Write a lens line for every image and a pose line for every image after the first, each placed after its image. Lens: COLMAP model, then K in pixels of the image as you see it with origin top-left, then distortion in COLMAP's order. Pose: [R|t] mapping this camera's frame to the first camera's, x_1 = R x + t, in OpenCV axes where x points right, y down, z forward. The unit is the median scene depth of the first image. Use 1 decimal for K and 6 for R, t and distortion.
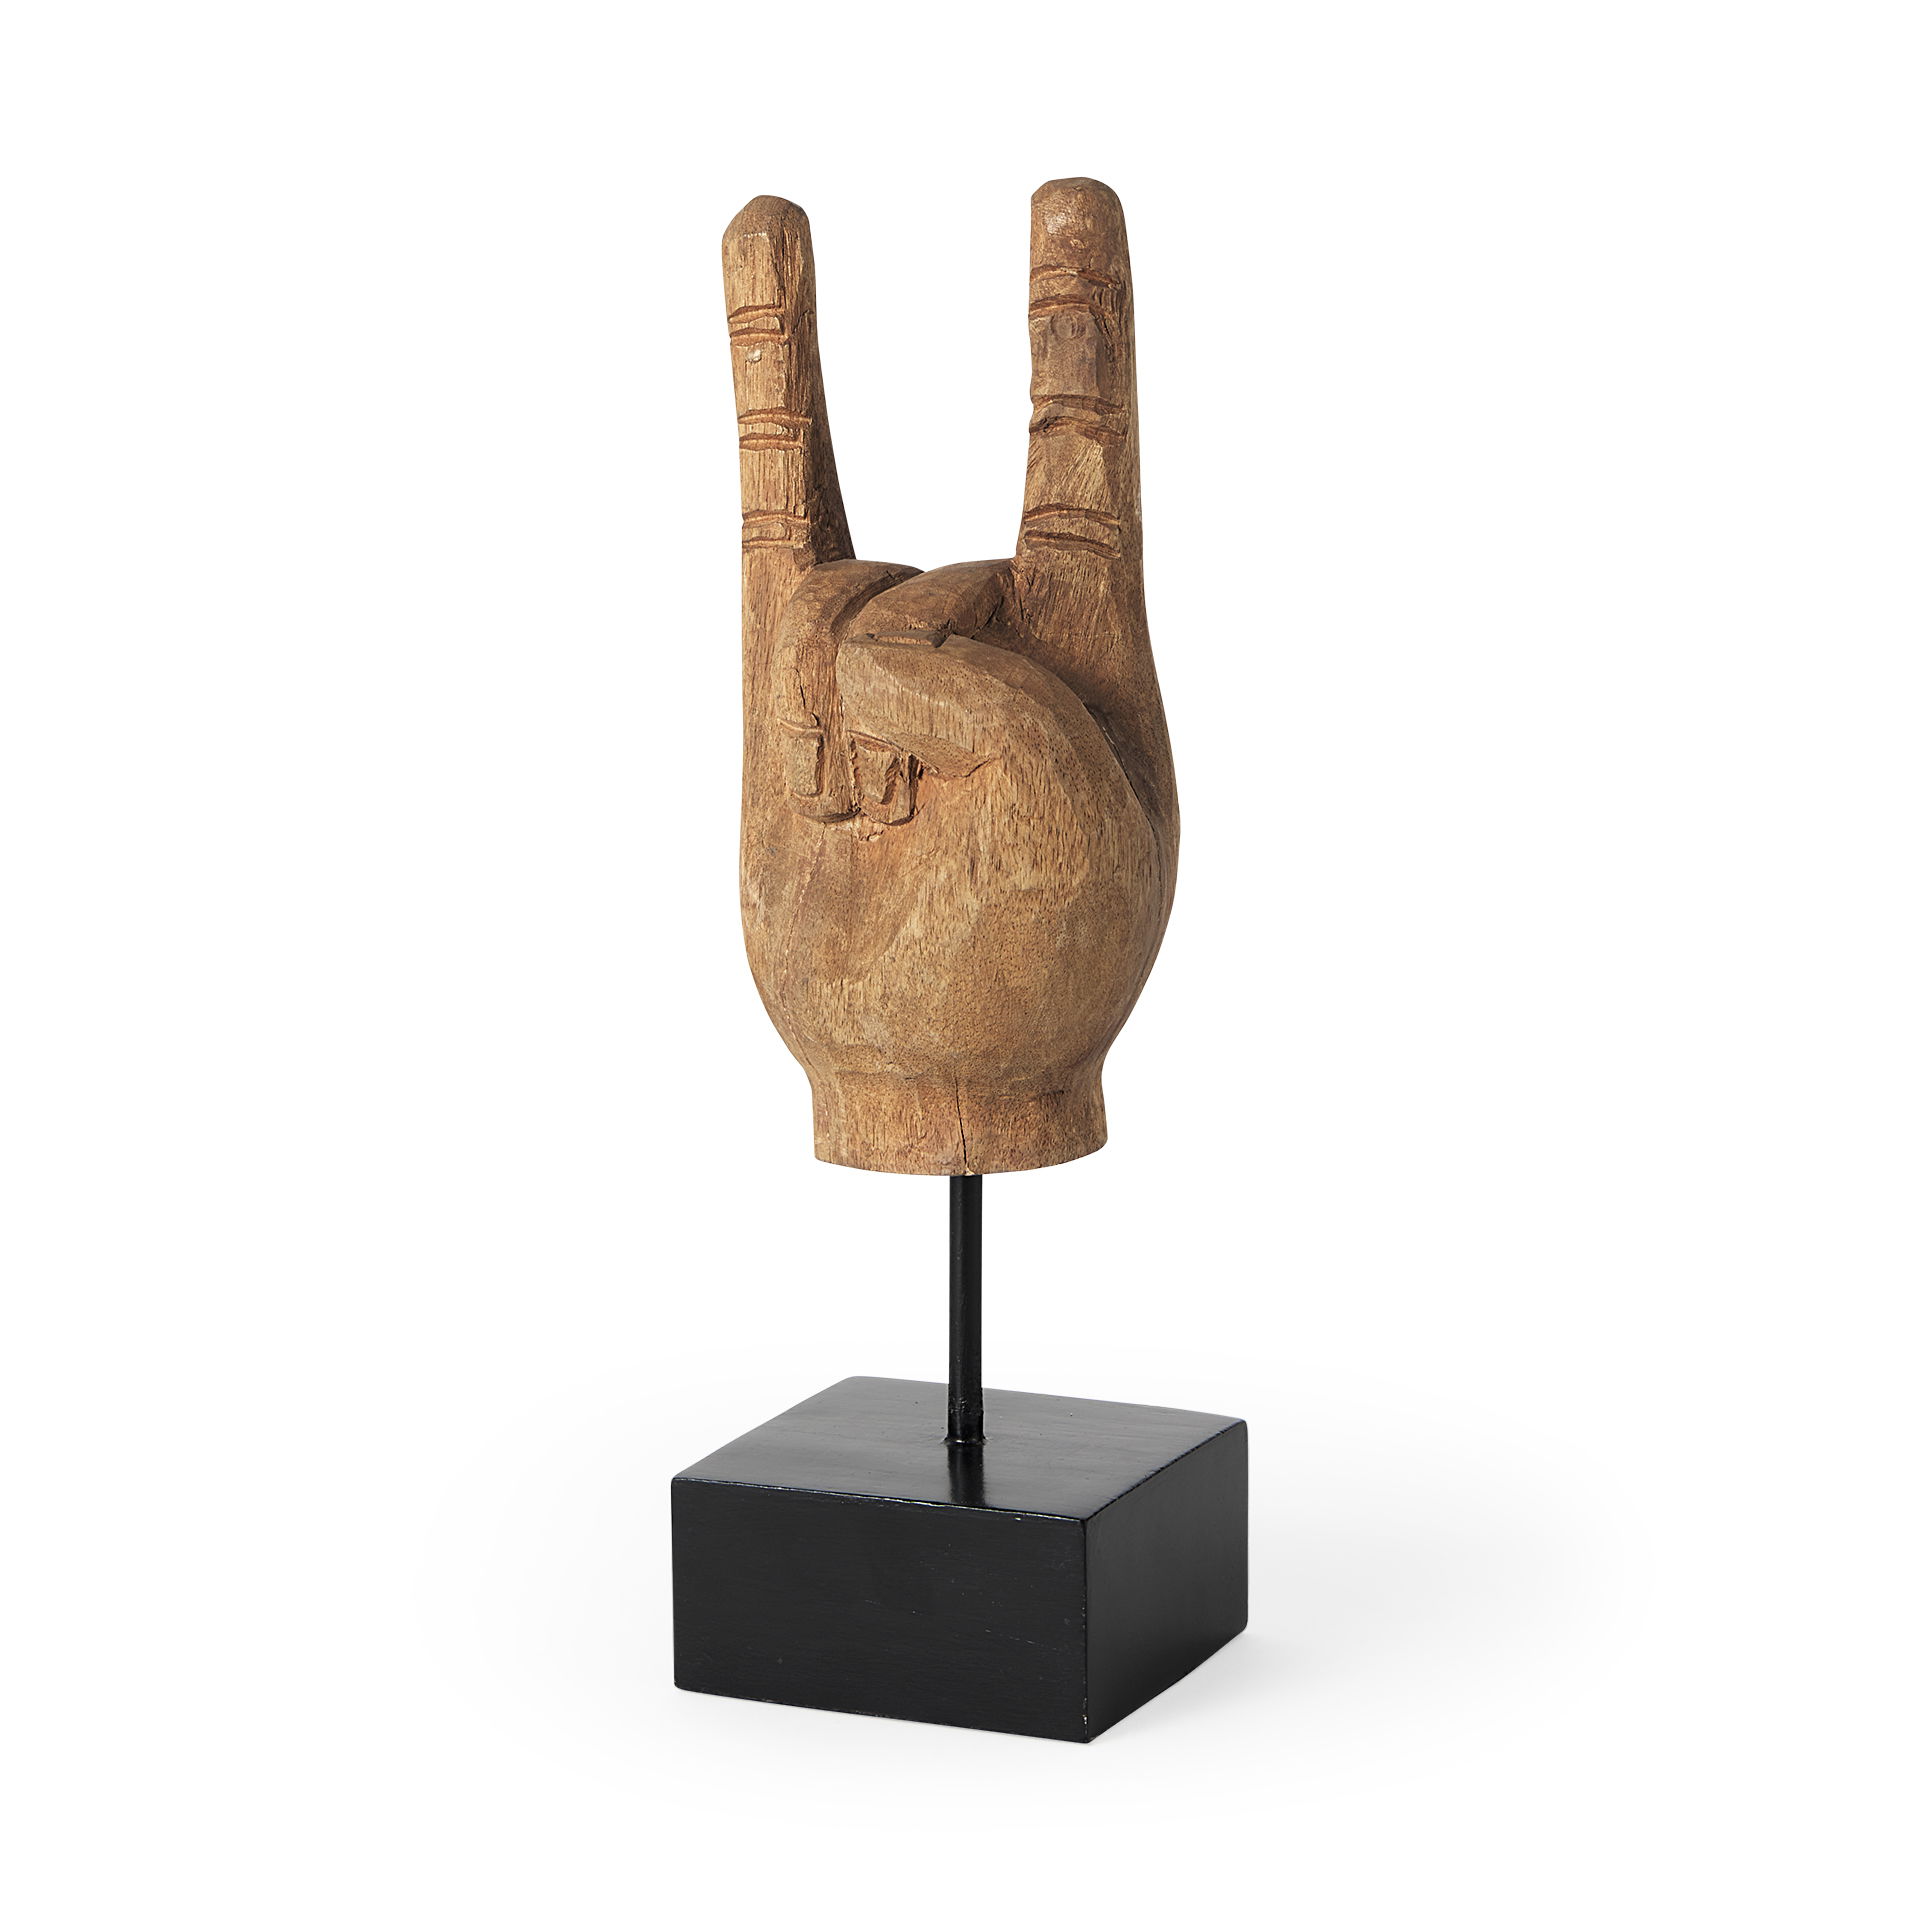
lens RADIAL K [[6174.5, 0, 960.0], [0, 6174.5, 960.0], [0, 0, 1]] dist [-0.011274, 0.725024]
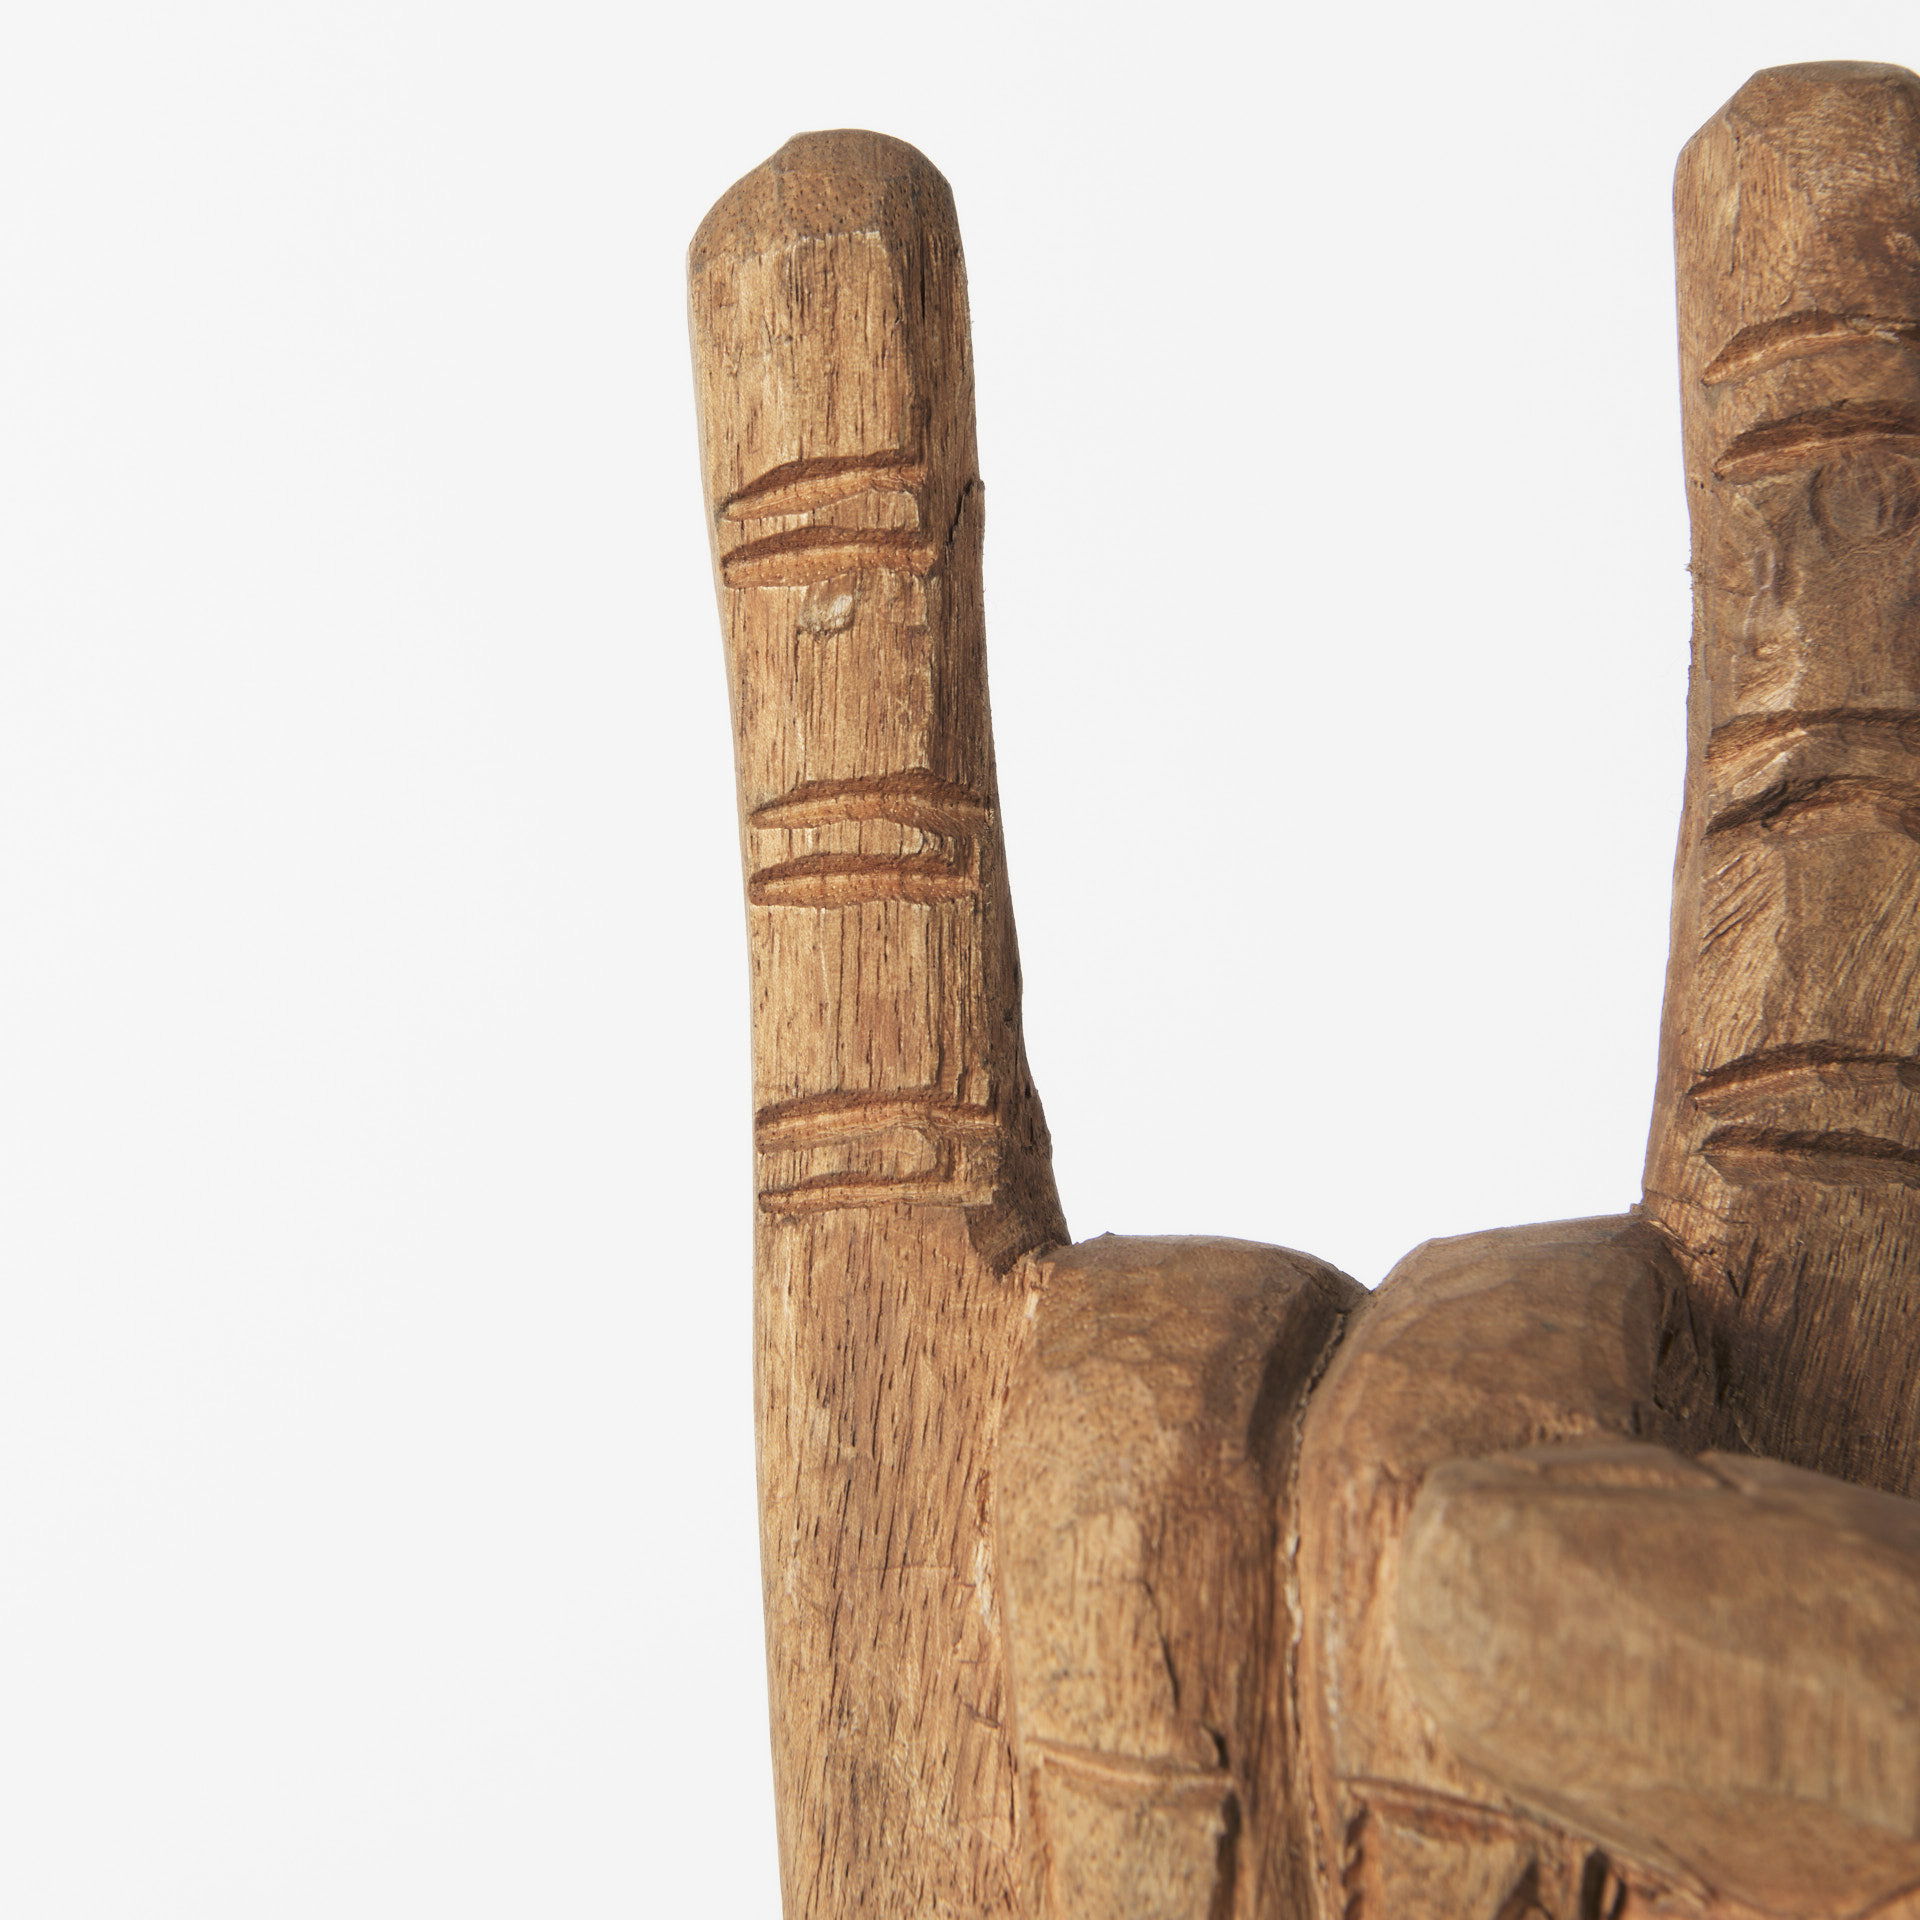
lens RADIAL K [[6174.5, 0, 960.0], [0, 6174.5, 960.0], [0, 0, 1]] dist [-0.011274, 0.725024]
pose [[0.938718, -0.009286, 0.344561, -0.140078], [0.054589, 0.991026, -0.122011, -0.040659], [-0.340337, 0.133343, 0.930801, 0.708604]]
